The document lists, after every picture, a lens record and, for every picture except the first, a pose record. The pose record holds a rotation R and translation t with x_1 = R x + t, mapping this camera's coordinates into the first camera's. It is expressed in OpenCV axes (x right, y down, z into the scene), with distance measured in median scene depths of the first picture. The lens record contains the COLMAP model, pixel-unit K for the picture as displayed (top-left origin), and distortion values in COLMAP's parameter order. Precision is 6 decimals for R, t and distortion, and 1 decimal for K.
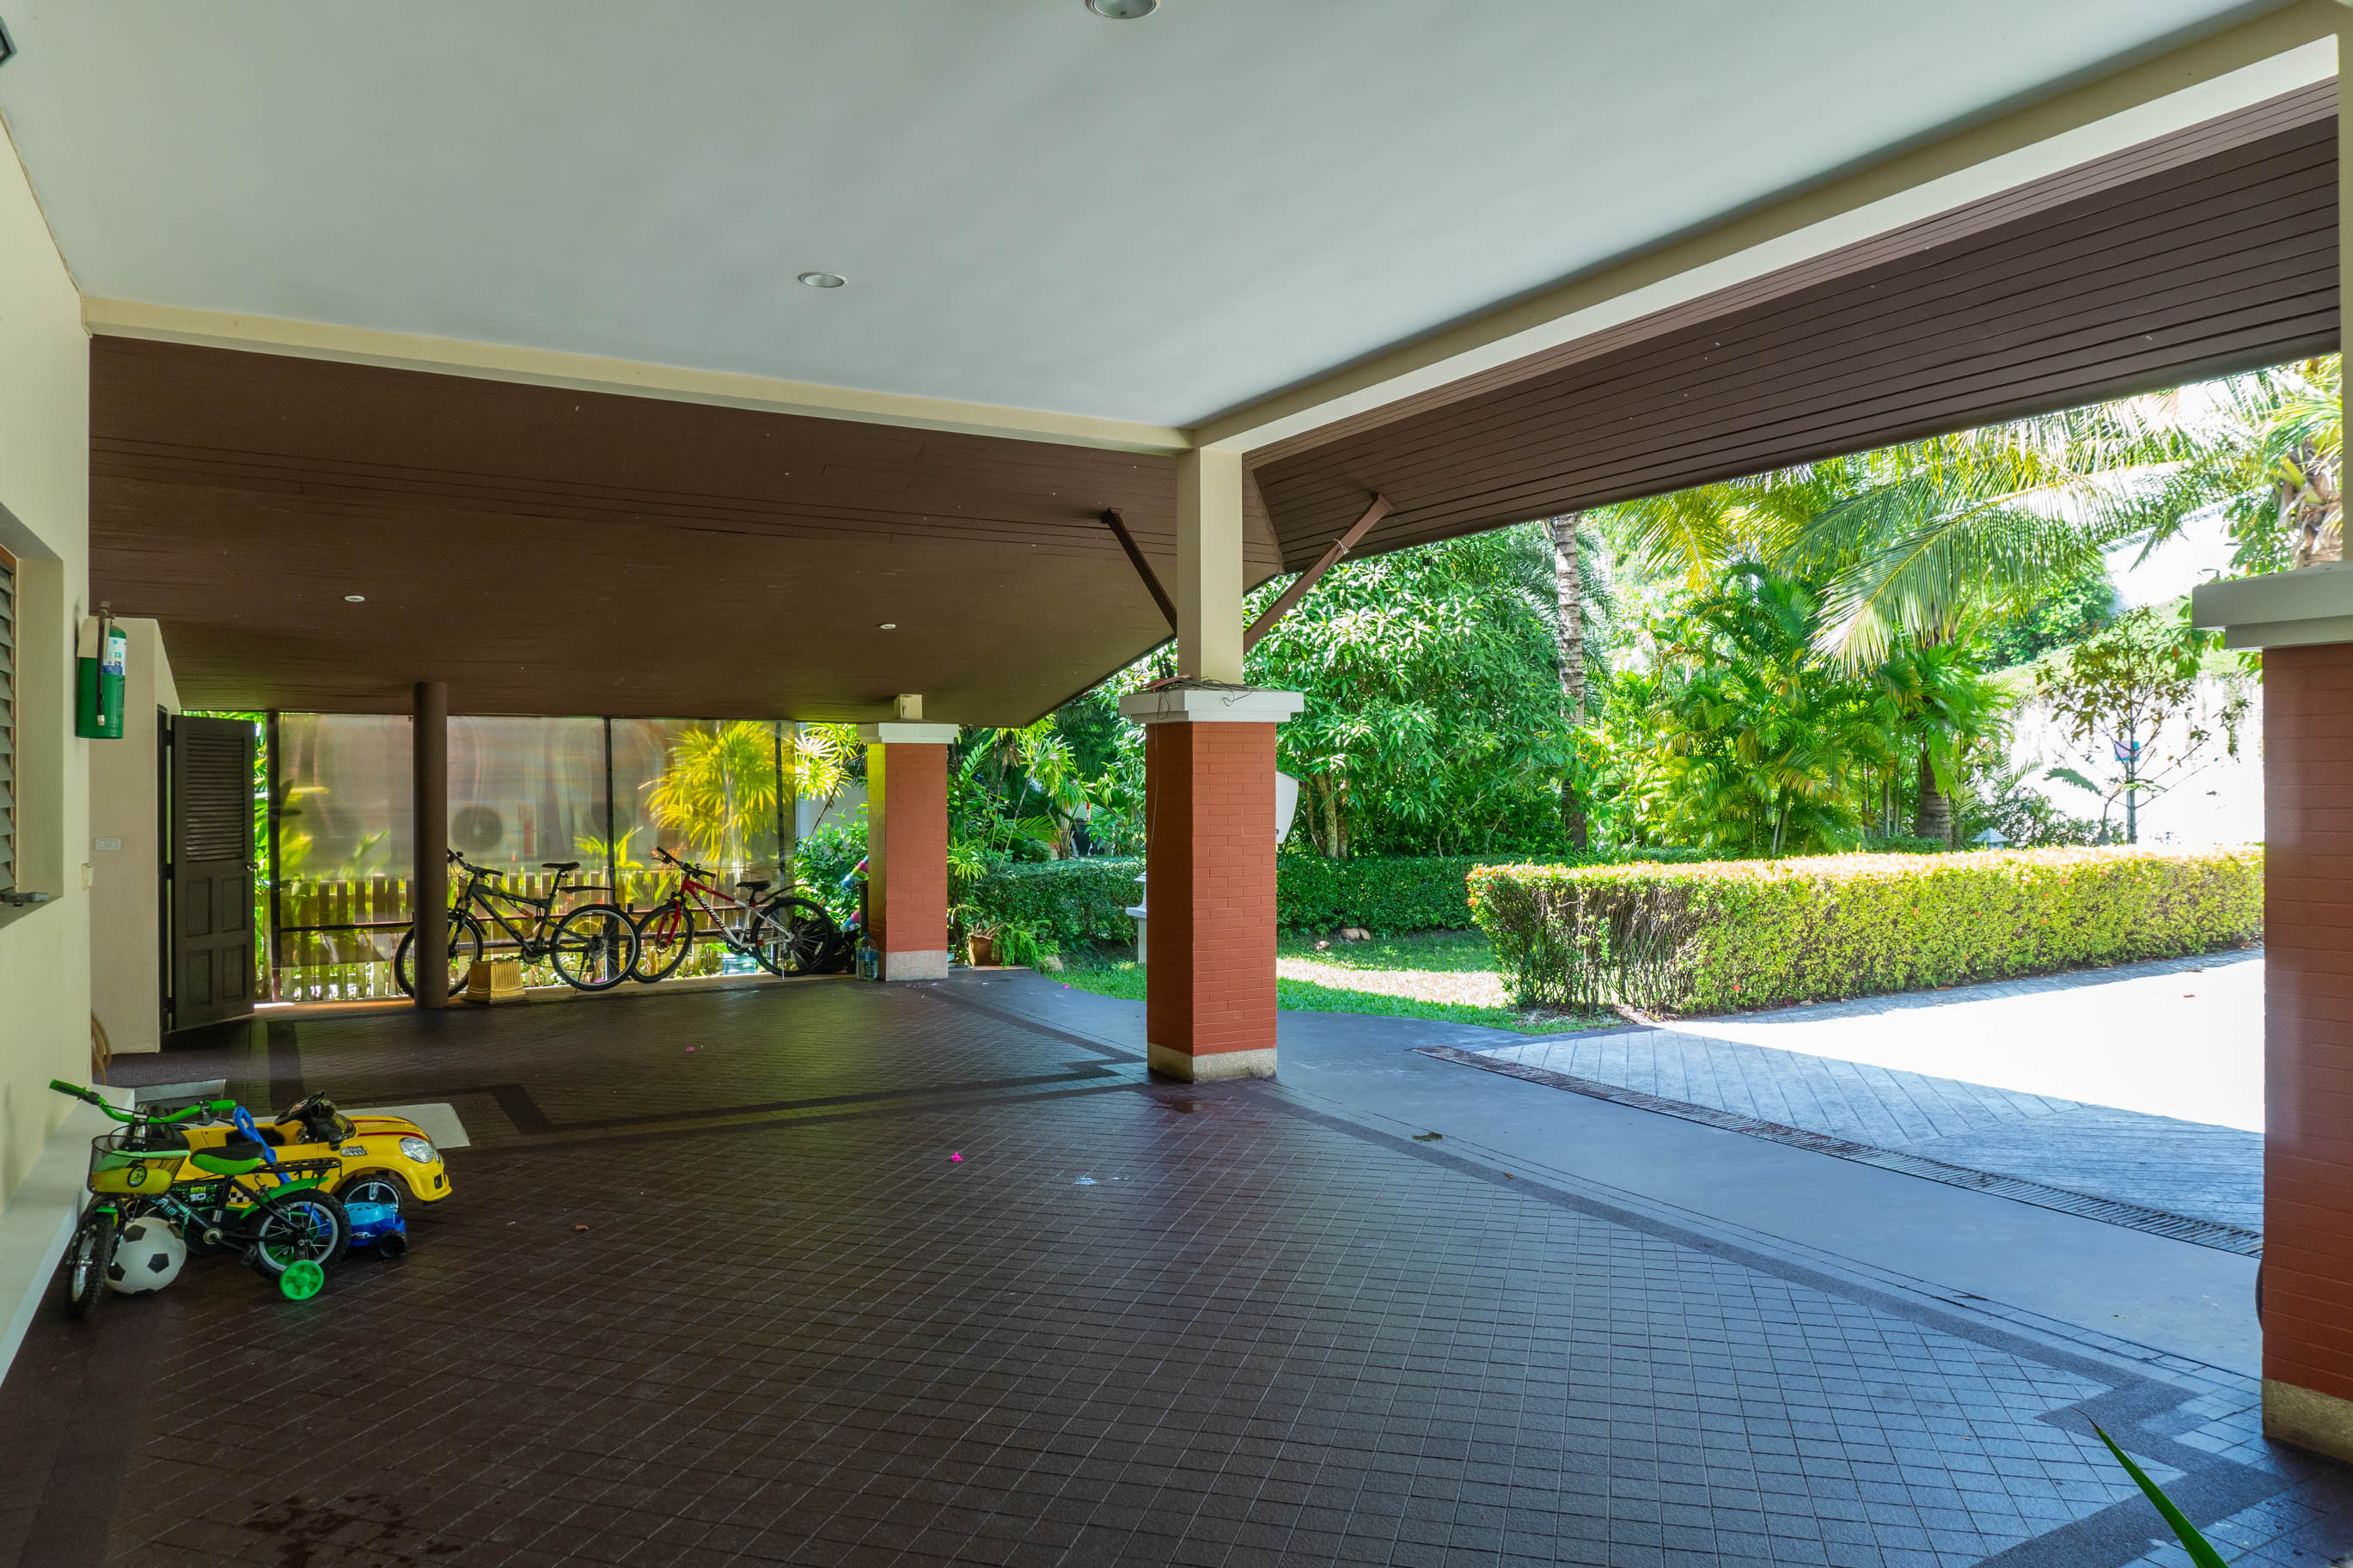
lens RADIAL K [[1536.1, 0, 1165.4], [0, 1536.1, 757.0], [0, 0, 1]] dist [-0.025347, 0.003209]
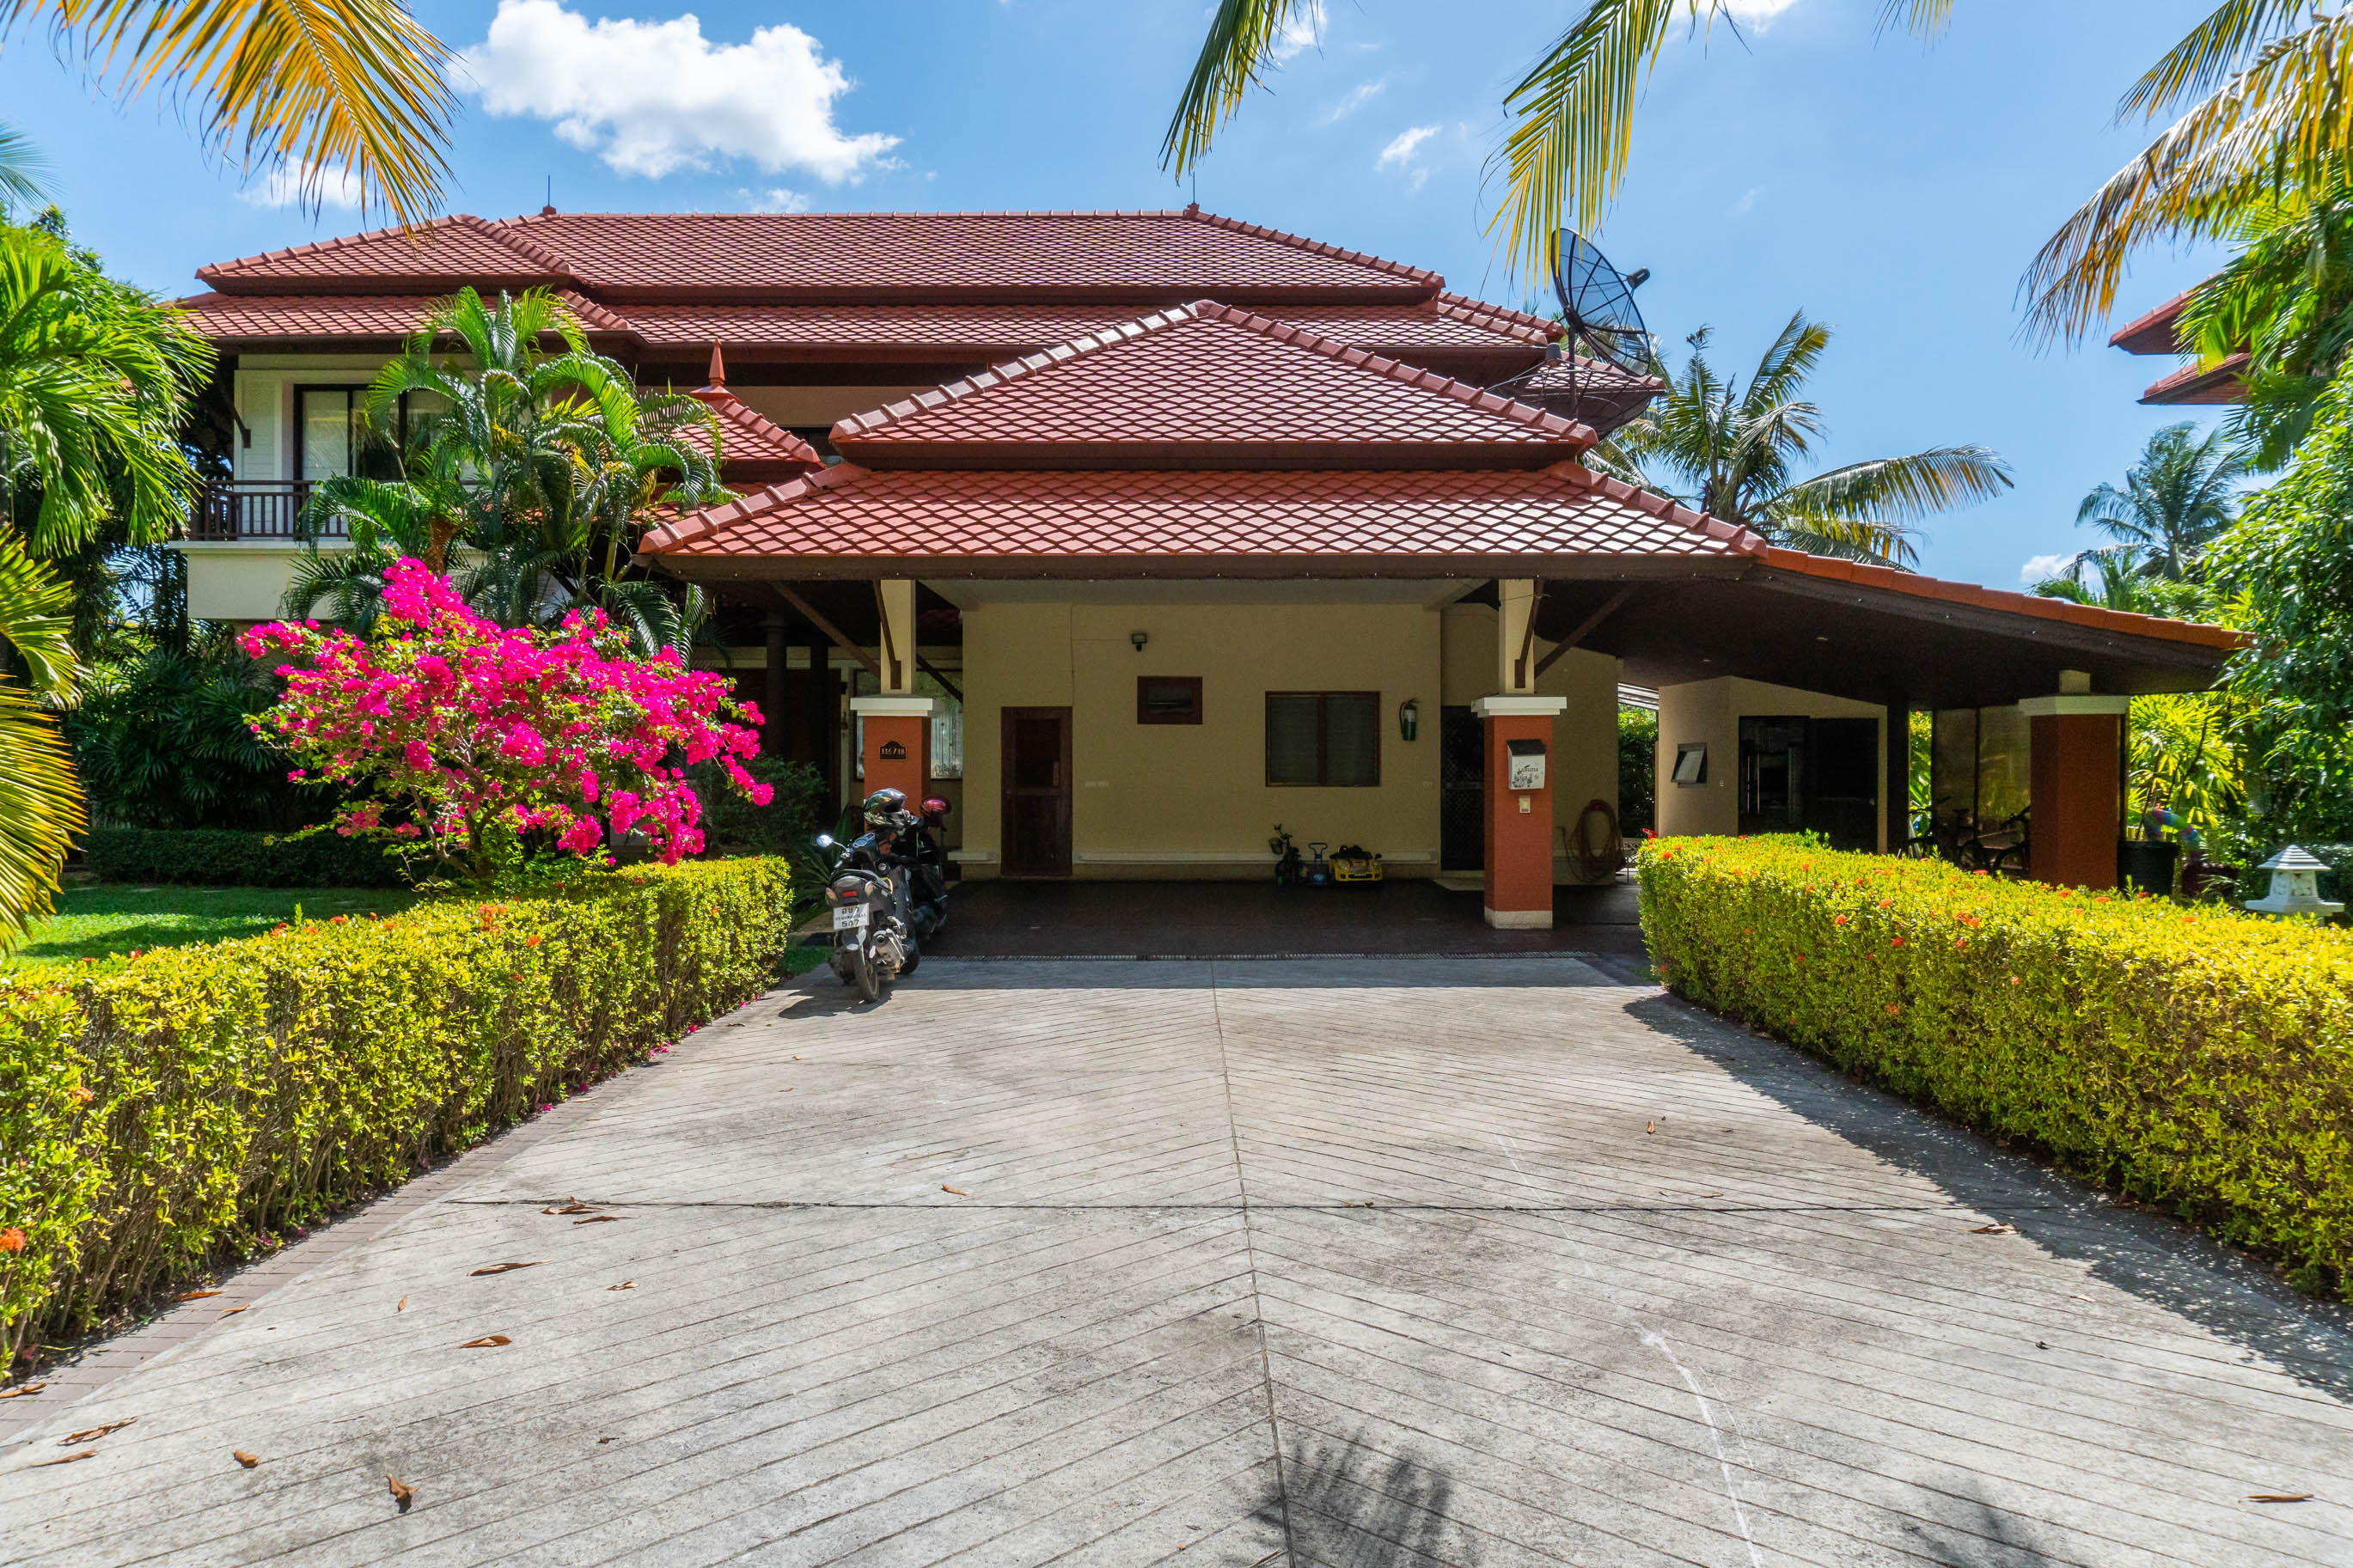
lens RADIAL K [[1536.1, 0, 1165.4], [0, 1536.1, 757.0], [0, 0, 1]] dist [-0.025347, 0.003209]
pose [[-0.482239, -0.009125, -0.875992, 1.199830], [0.009889, 0.999825, -0.015859, 0.034118], [0.875984, -0.016311, -0.482065, 1.045635]]
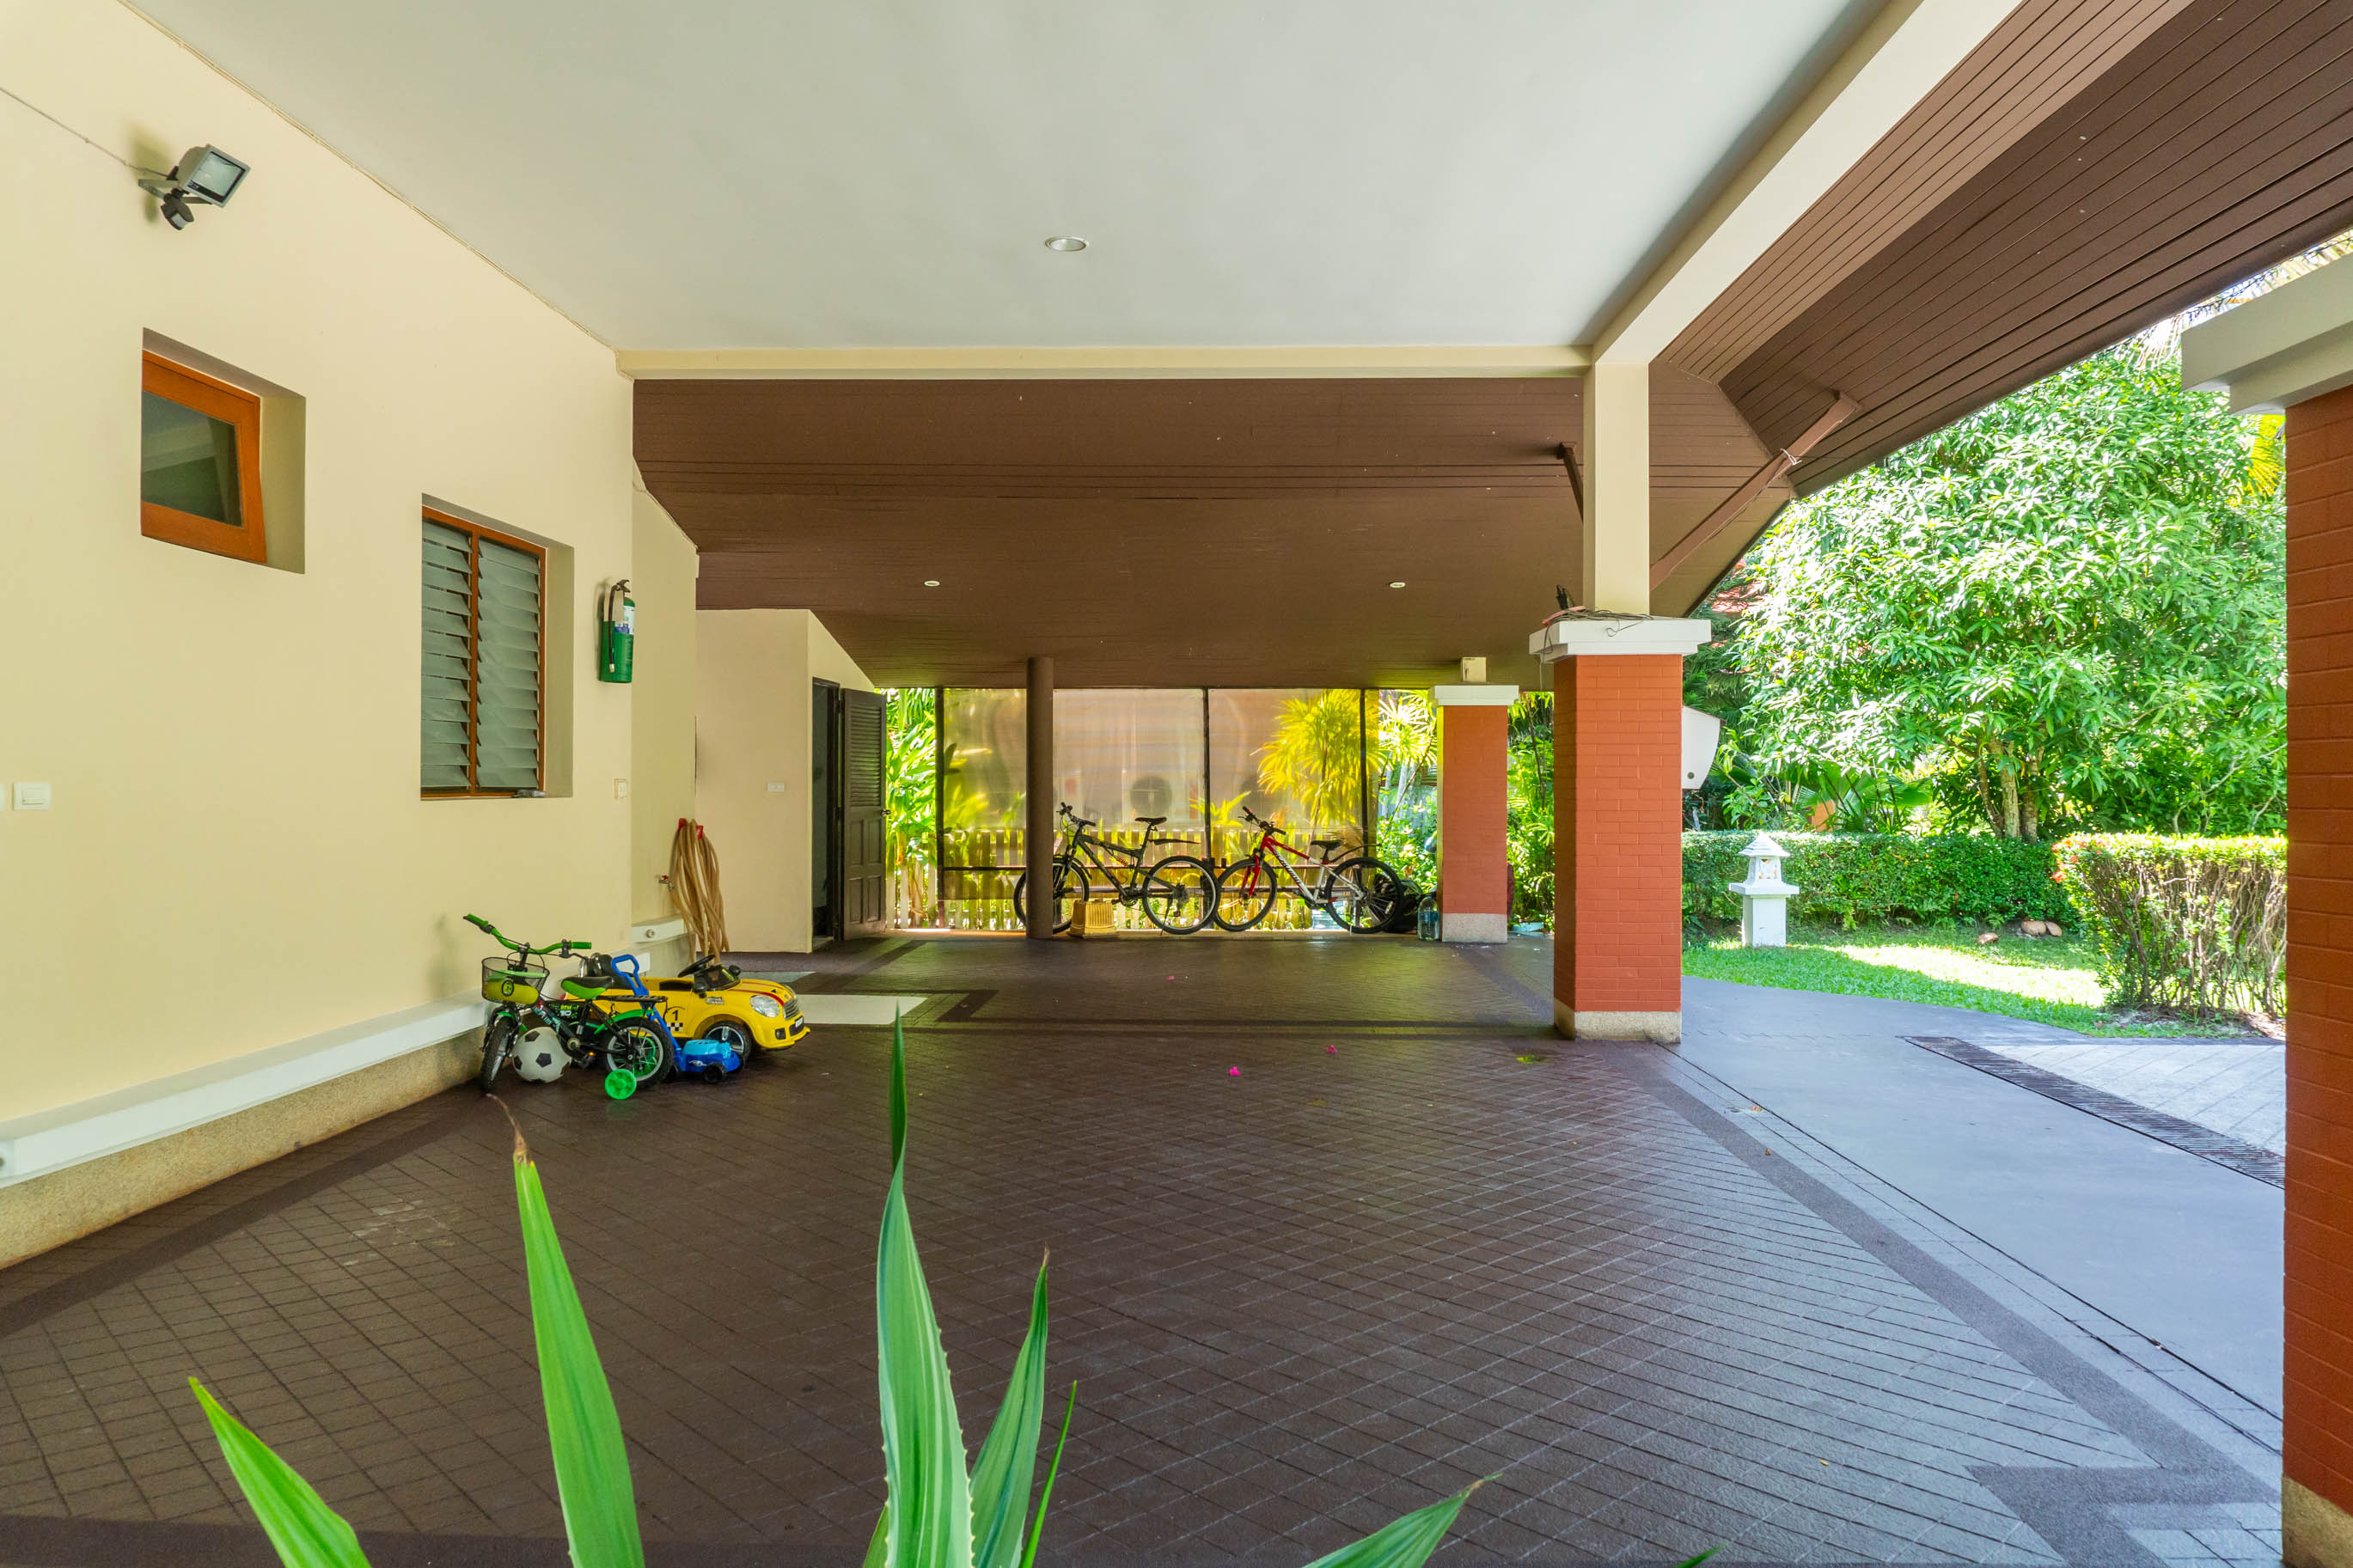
lens RADIAL K [[1536.1, 0, 1165.4], [0, 1536.1, 757.0], [0, 0, 1]] dist [-0.025347, 0.003209]
pose [[0.861870, -0.002844, -0.507121, 0.182756], [0.003584, 0.999993, 0.000484, 0.025113], [0.507116, -0.002234, 0.861875, 0.043179]]
